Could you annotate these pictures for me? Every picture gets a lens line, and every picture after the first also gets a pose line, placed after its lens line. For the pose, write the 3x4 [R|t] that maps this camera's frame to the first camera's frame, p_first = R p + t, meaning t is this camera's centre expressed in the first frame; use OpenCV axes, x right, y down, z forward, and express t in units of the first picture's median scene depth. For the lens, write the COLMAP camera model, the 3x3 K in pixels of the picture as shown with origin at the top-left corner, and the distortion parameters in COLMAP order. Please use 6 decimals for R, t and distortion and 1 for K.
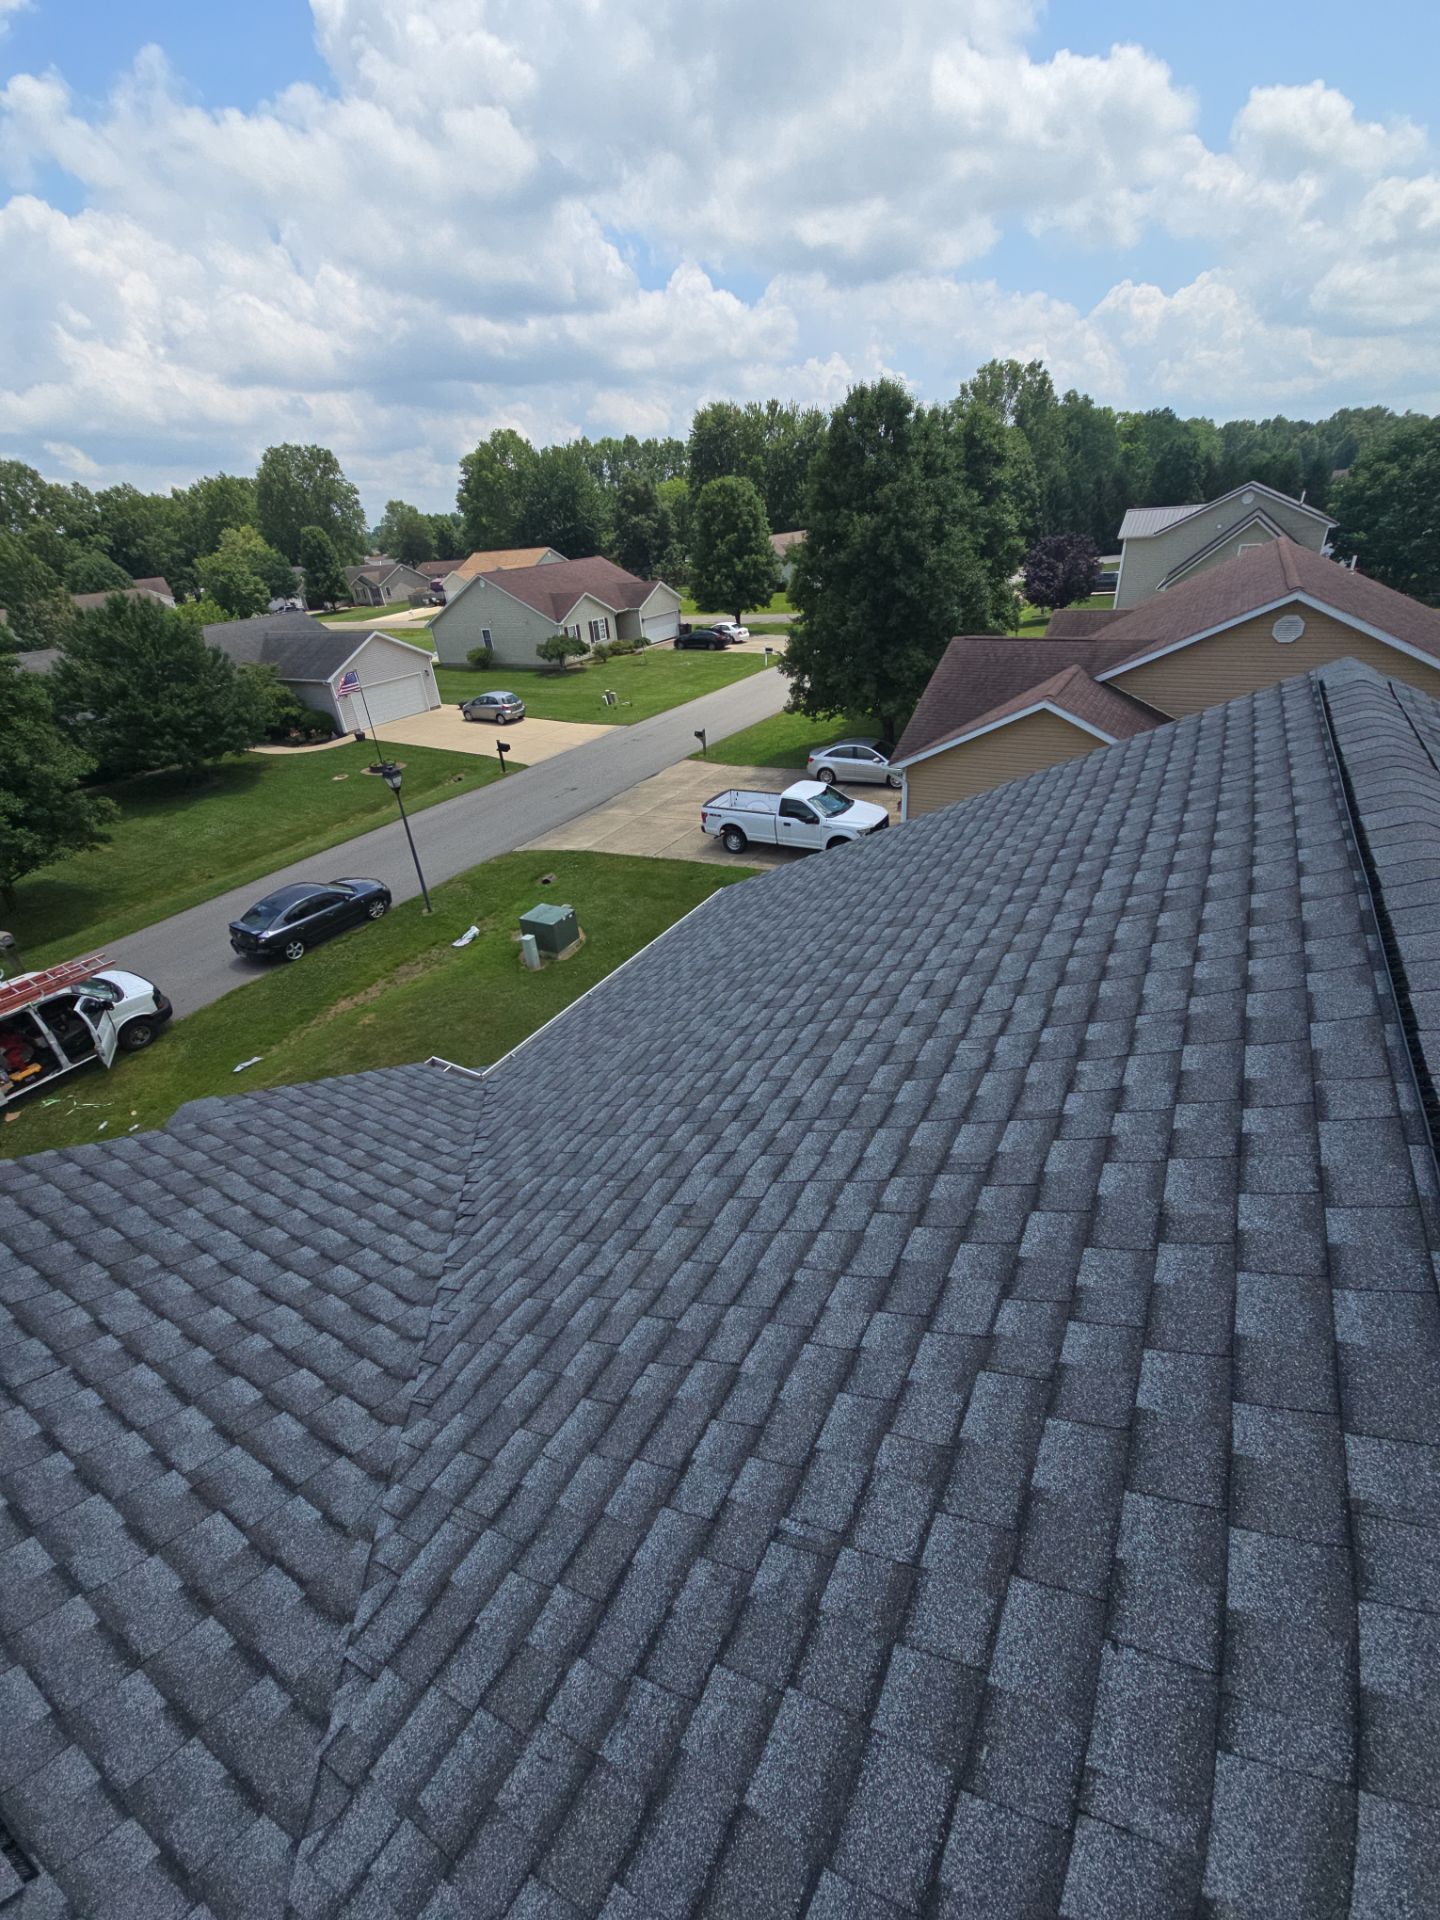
lens RADIAL K [[780.2, 0, 719.3], [0, 780.2, 958.0], [0, 0, 1]] dist [0.000132, -0.001025]
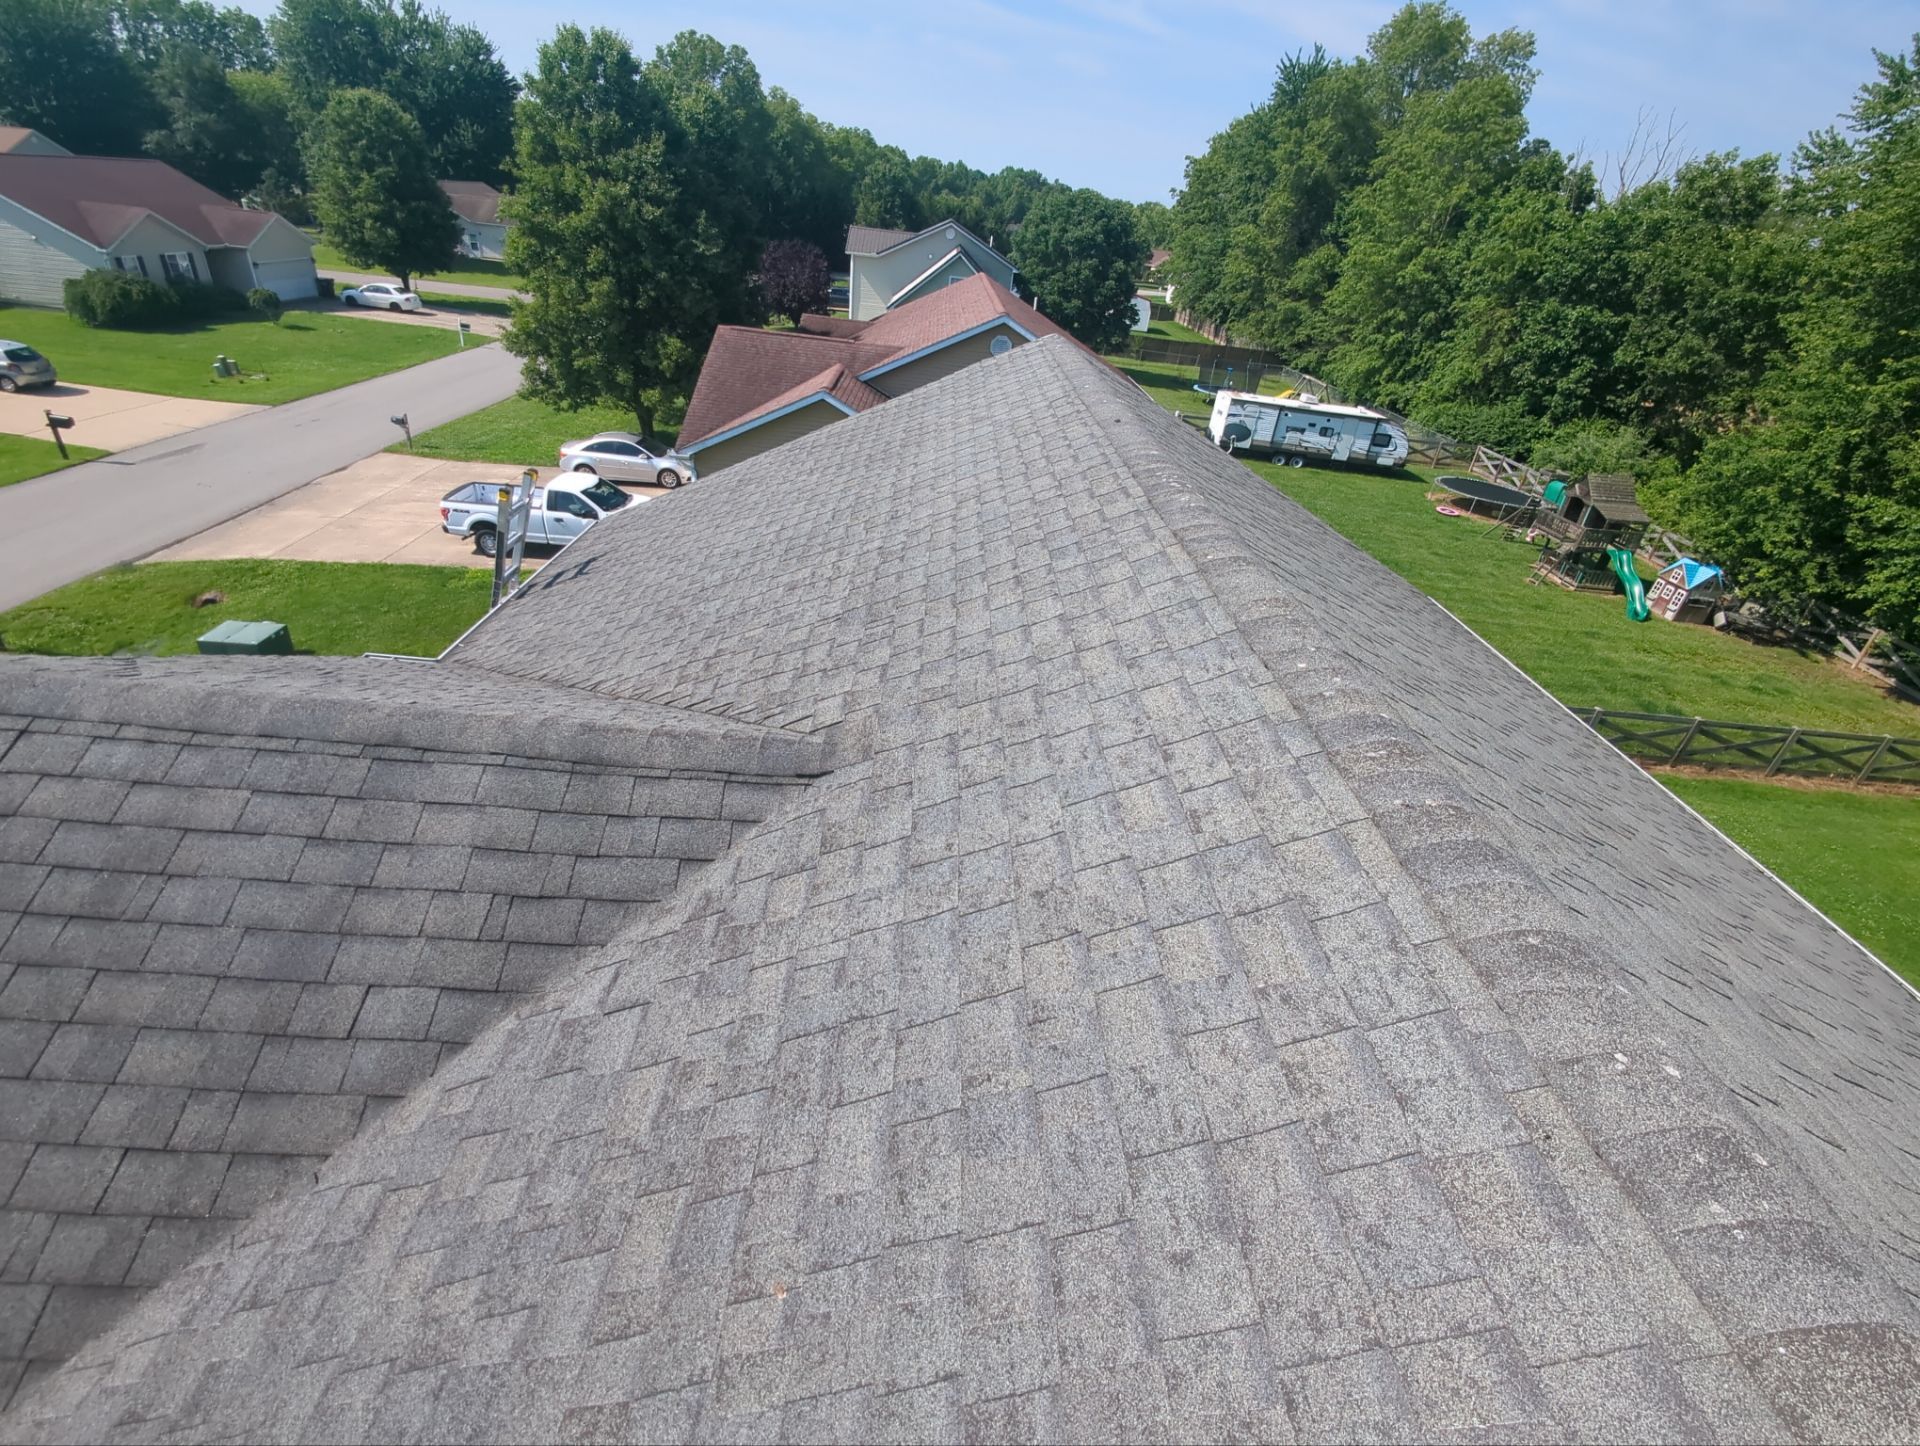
lens RADIAL K [[882.8, 0, 953.6], [0, 882.8, 738.5], [0, 0, 1]] dist [0.003038, -0.005784]
pose [[0.844656, -0.125219, 0.520458, -0.100851], [0.109352, 0.992116, 0.061227, 0.072936], [-0.524021, 0.005197, 0.851689, -0.104645]]
